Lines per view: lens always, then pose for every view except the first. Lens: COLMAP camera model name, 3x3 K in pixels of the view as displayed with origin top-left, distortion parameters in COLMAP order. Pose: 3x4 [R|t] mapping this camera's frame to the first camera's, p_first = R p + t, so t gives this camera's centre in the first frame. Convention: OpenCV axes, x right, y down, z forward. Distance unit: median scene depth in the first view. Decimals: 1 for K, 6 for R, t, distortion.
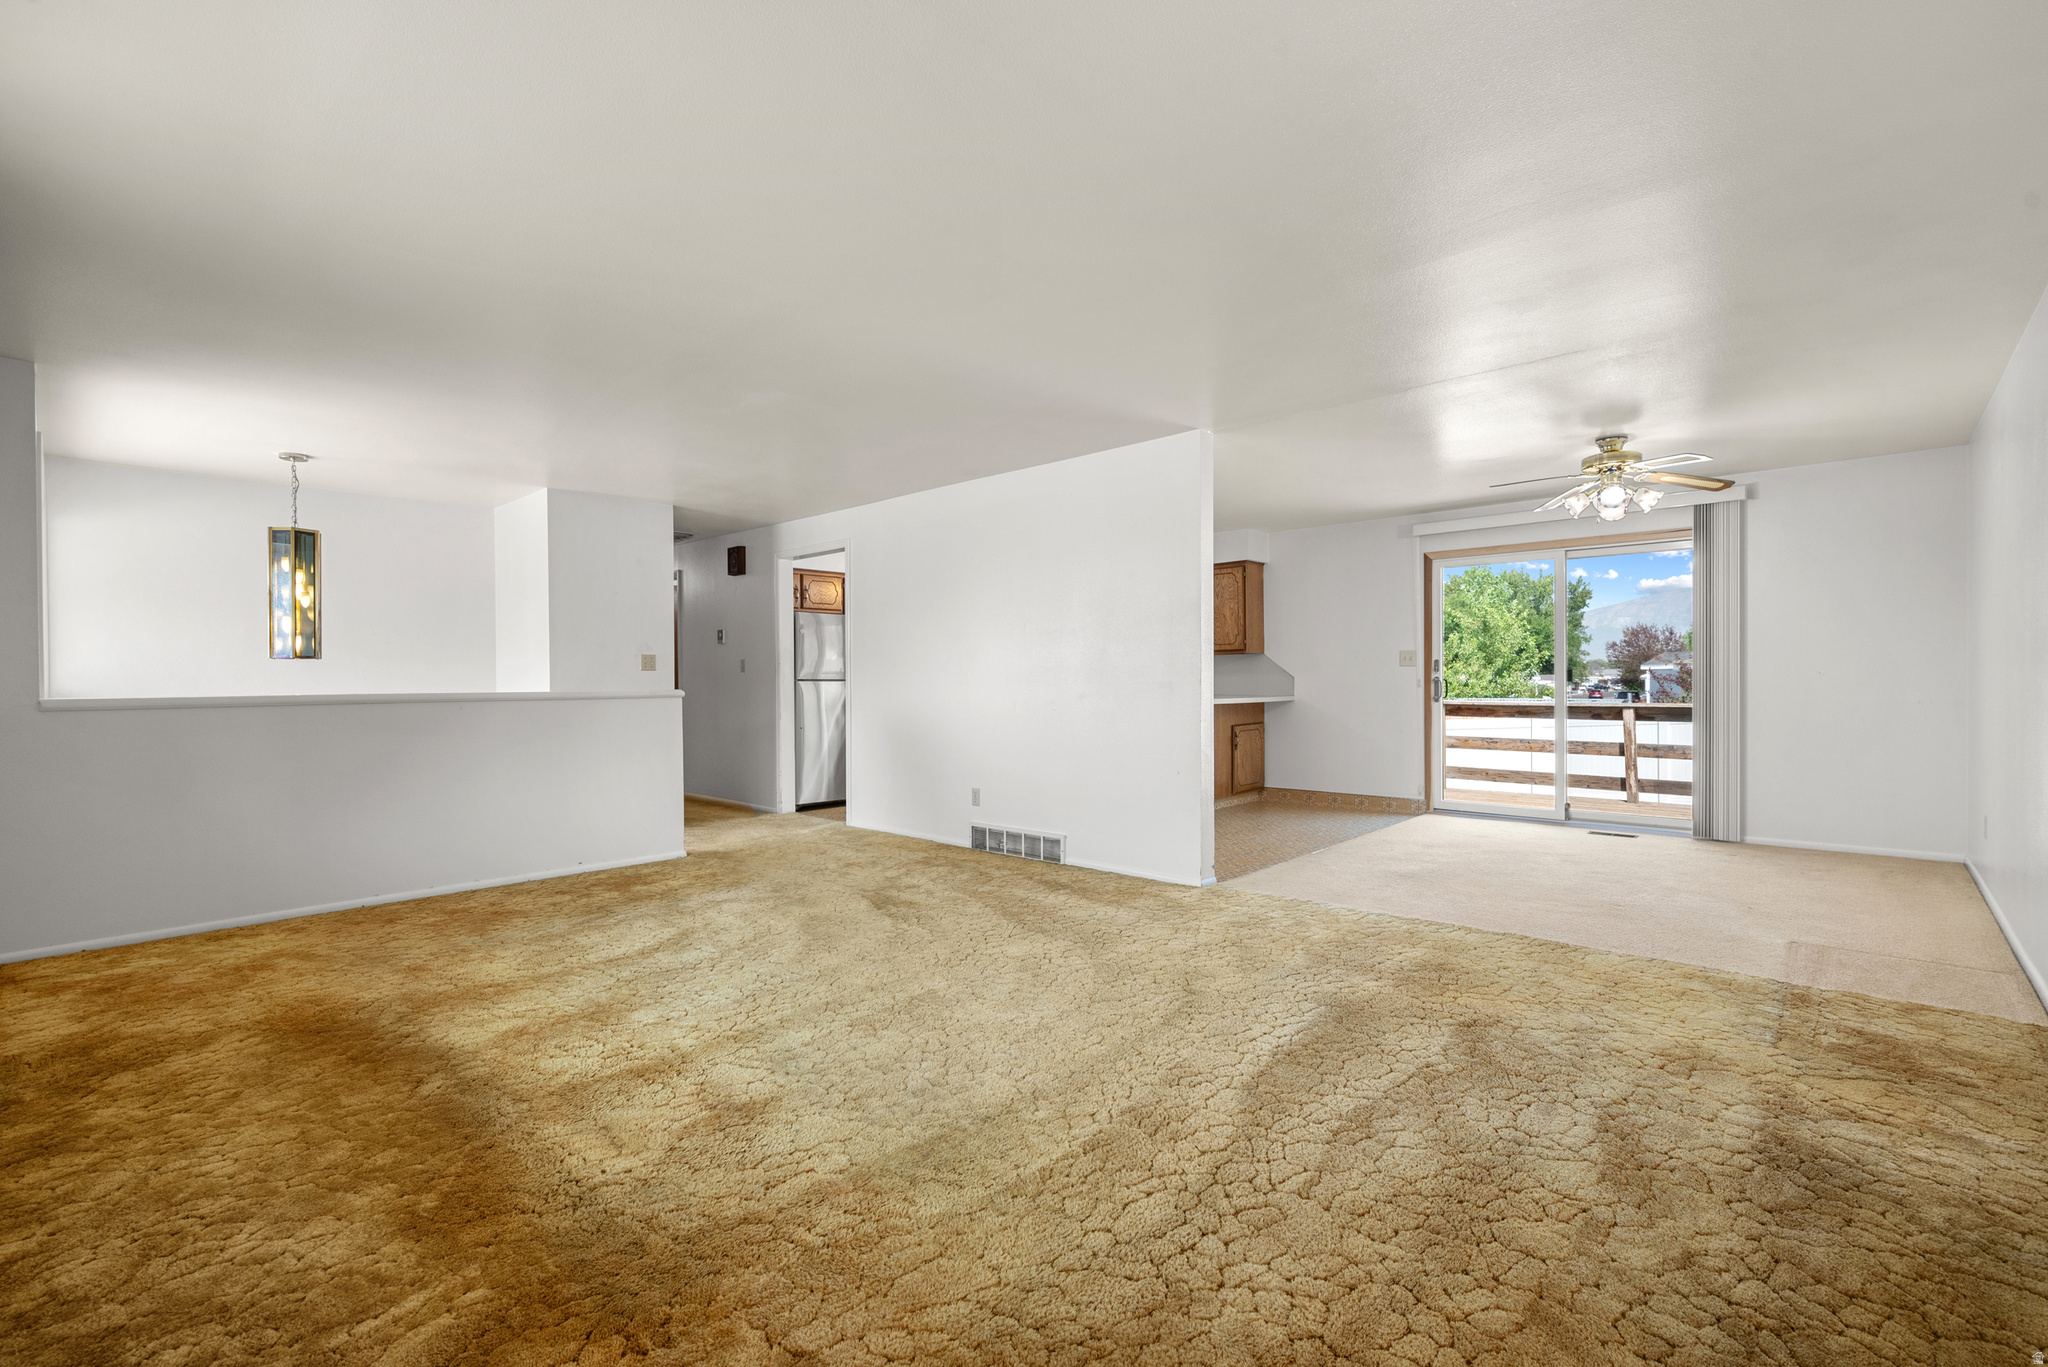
lens RADIAL K [[910.9, 0, 1018.7], [0, 910.9, 678.6], [0, 0, 1]] dist [0.001396, 0.000032]
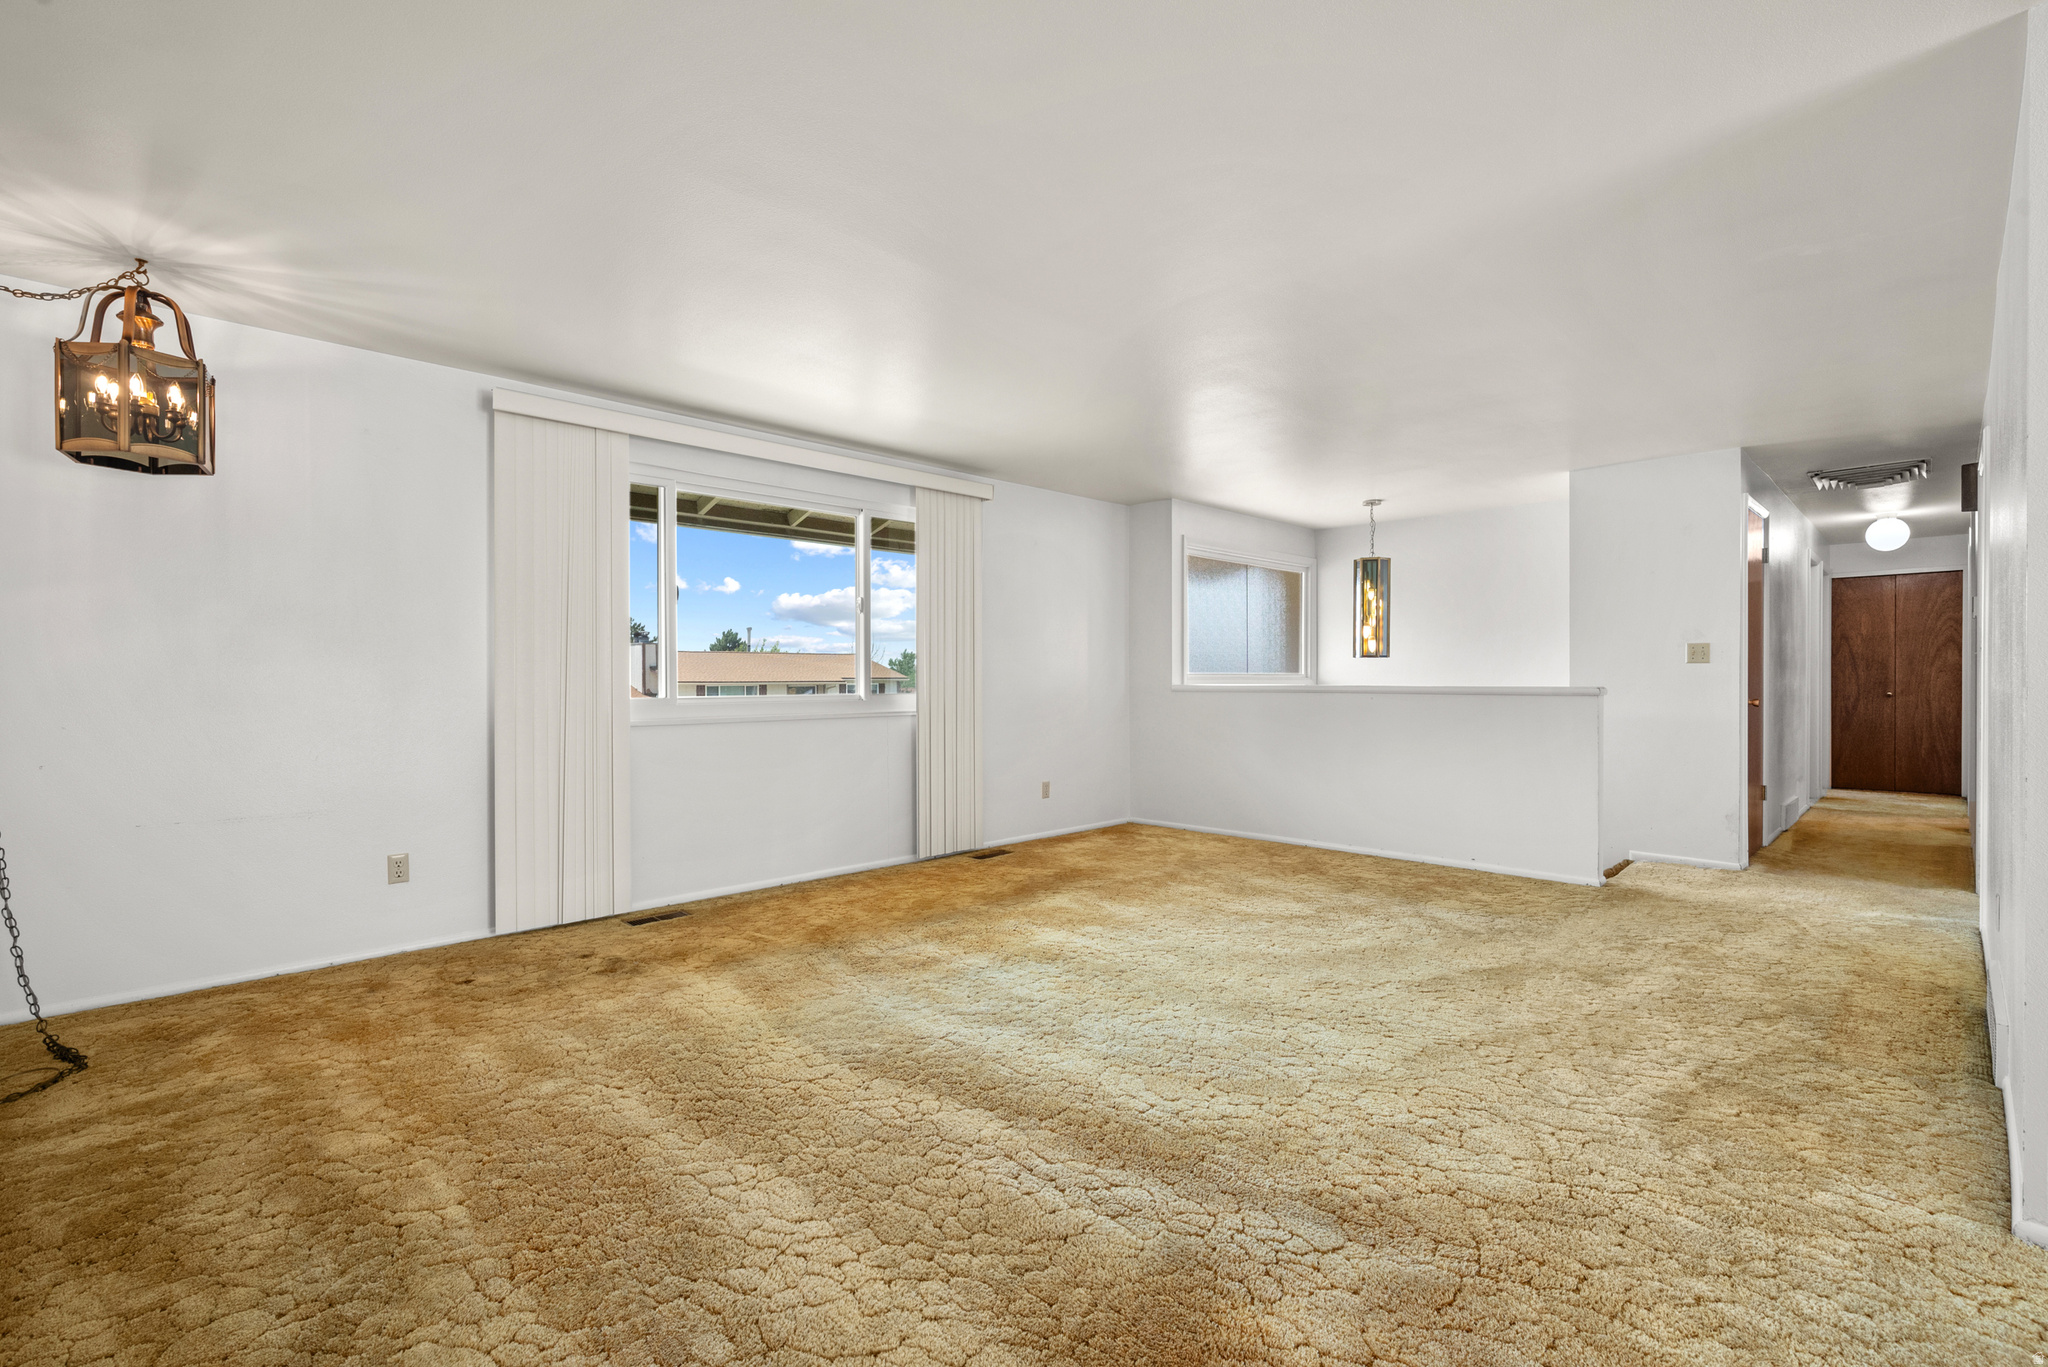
lens RADIAL K [[910.9, 0, 1022.8], [0, 910.9, 689.7], [0, 0, 1]] dist [0.001396, 0.000032]
pose [[-0.046219, 0.013933, -0.998834, 0.579931], [0.006447, 0.999886, 0.013650, 0.000627], [0.998911, -0.005809, -0.046304, 0.609564]]
